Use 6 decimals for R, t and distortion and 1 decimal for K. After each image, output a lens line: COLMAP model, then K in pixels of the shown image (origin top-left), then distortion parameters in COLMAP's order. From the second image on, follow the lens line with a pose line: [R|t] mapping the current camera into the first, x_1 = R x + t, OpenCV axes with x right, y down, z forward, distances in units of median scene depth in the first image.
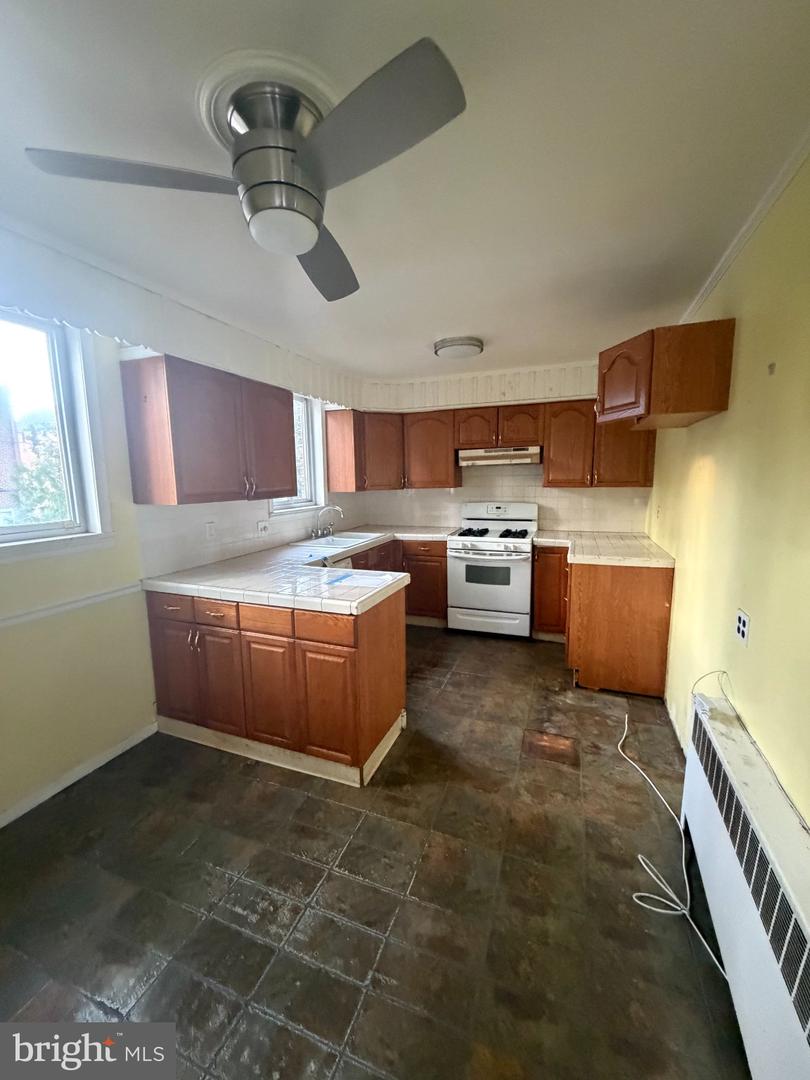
lens RADIAL K [[431.9, 0, 403.9], [0, 431.9, 536.0], [0, 0, 1]] dist [-0.000713, 0.000296]
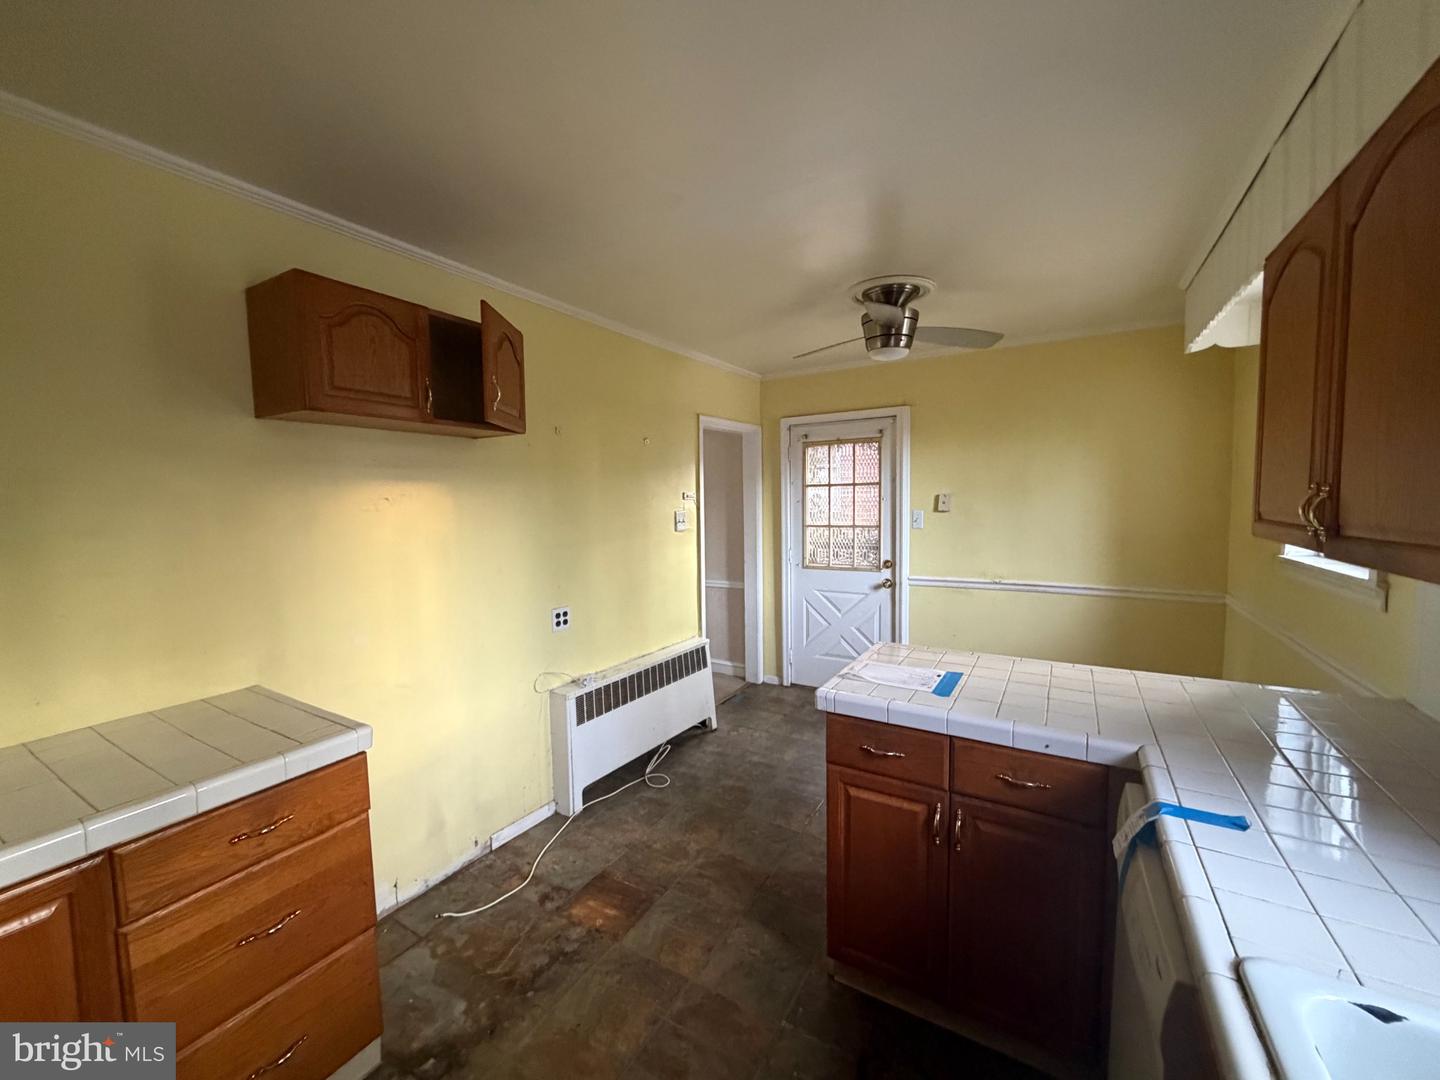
lens RADIAL K [[571.7, 0, 720.0], [0, 571.7, 540.0], [0, 0, 1]] dist [-0.006024, 0.000098]
pose [[-0.985877, 0.021339, 0.166108, 0.008957], [0.055615, 0.977277, 0.204540, -0.248175], [-0.157969, 0.210889, -0.964661, 1.794929]]
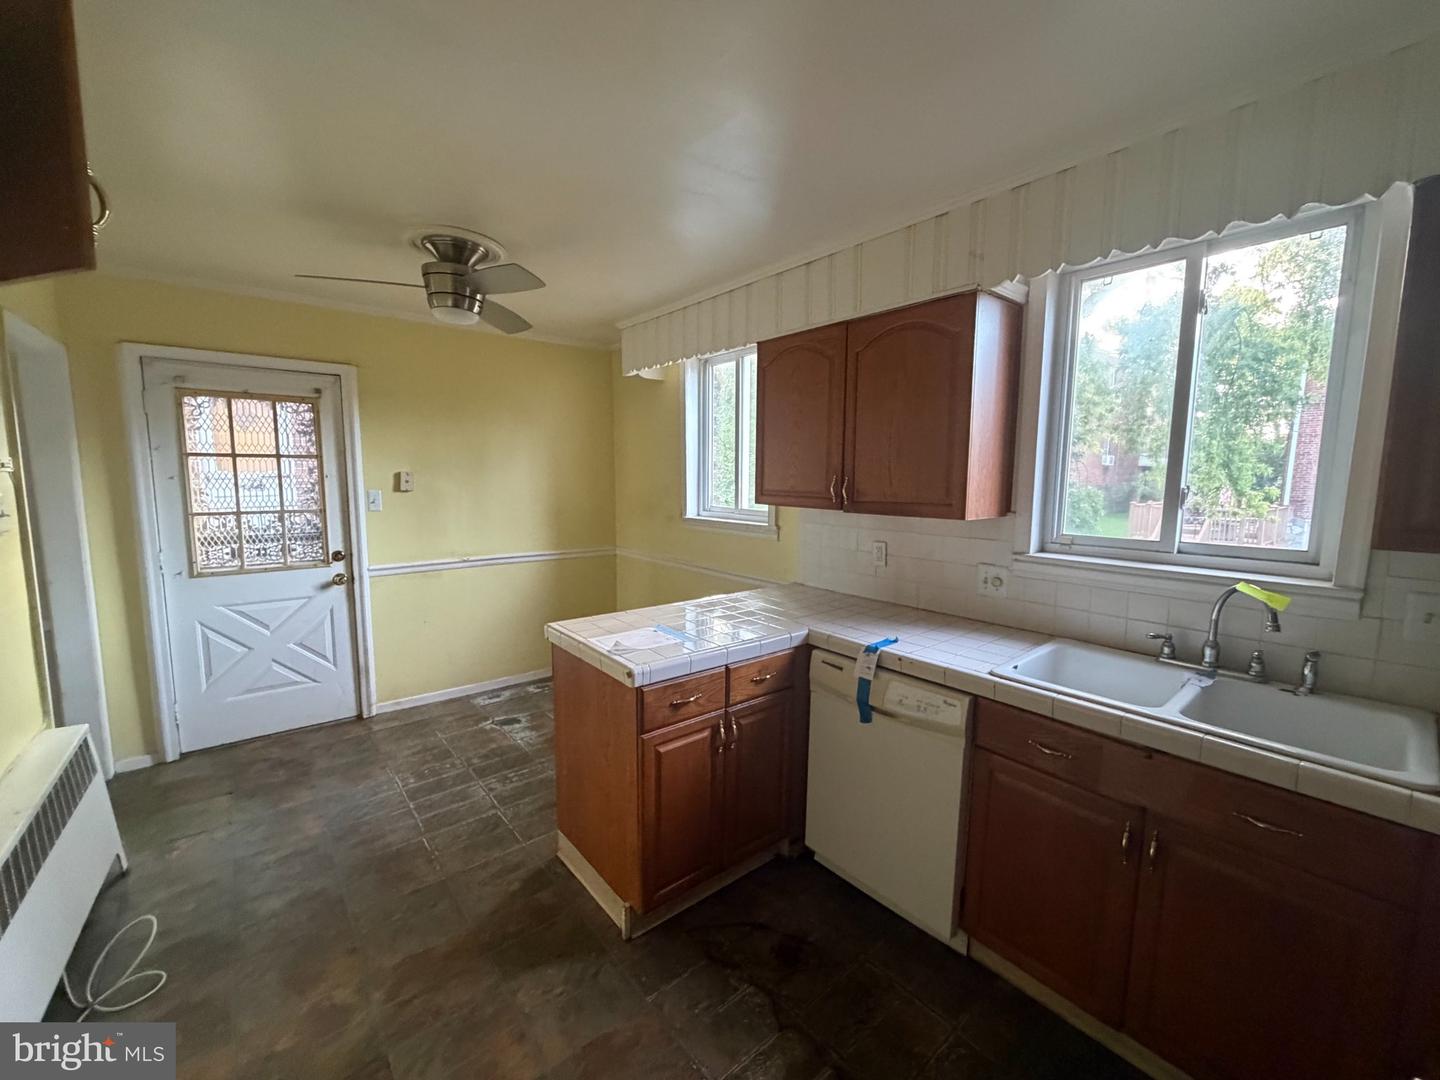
lens RADIAL K [[575.9, 0, 714.5], [0, 575.9, 540.4], [0, 0, 1]] dist [-0.000713, 0.000296]
pose [[-0.491087, 0.111681, -0.863922, 0.586951], [-0.122168, 0.973116, 0.195242, -0.225032], [0.862501, 0.201425, -0.464241, 1.515240]]
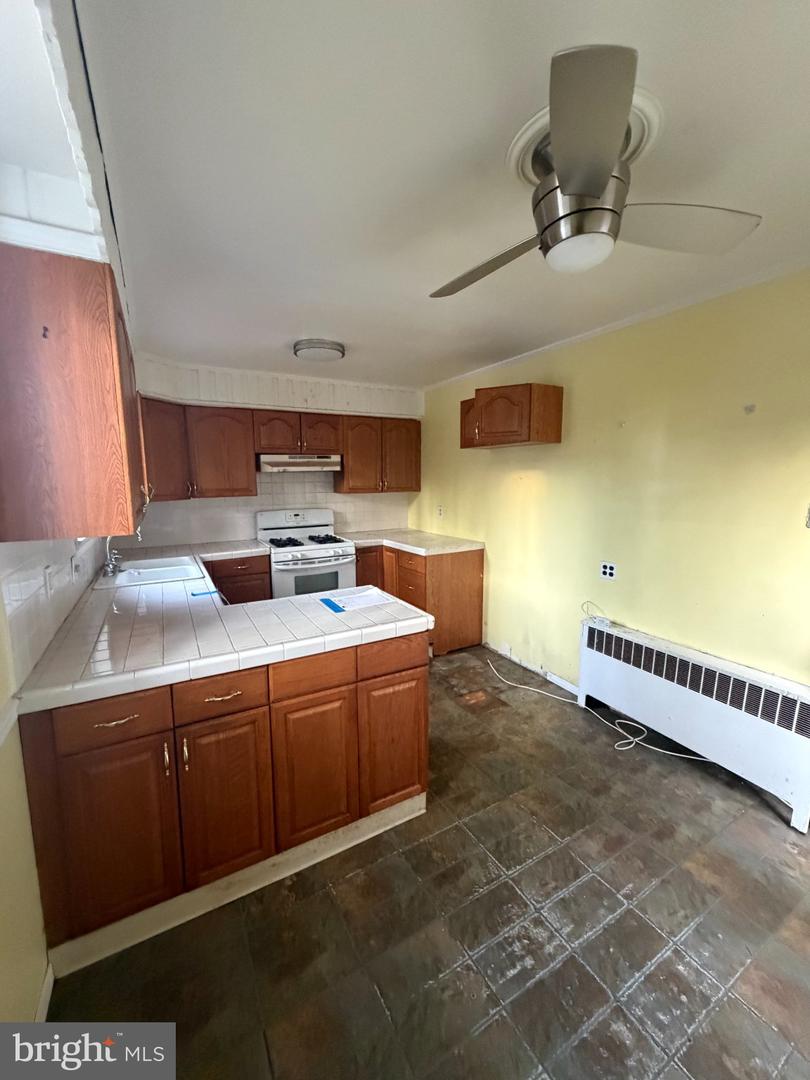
lens RADIAL K [[431.9, 0, 403.9], [0, 431.9, 536.0], [0, 0, 1]] dist [-0.000713, 0.000296]
pose [[0.628855, -0.093661, 0.771861, -0.744119], [0.104756, 0.993873, 0.035254, -0.052584], [-0.770434, 0.058688, 0.634813, 0.368310]]
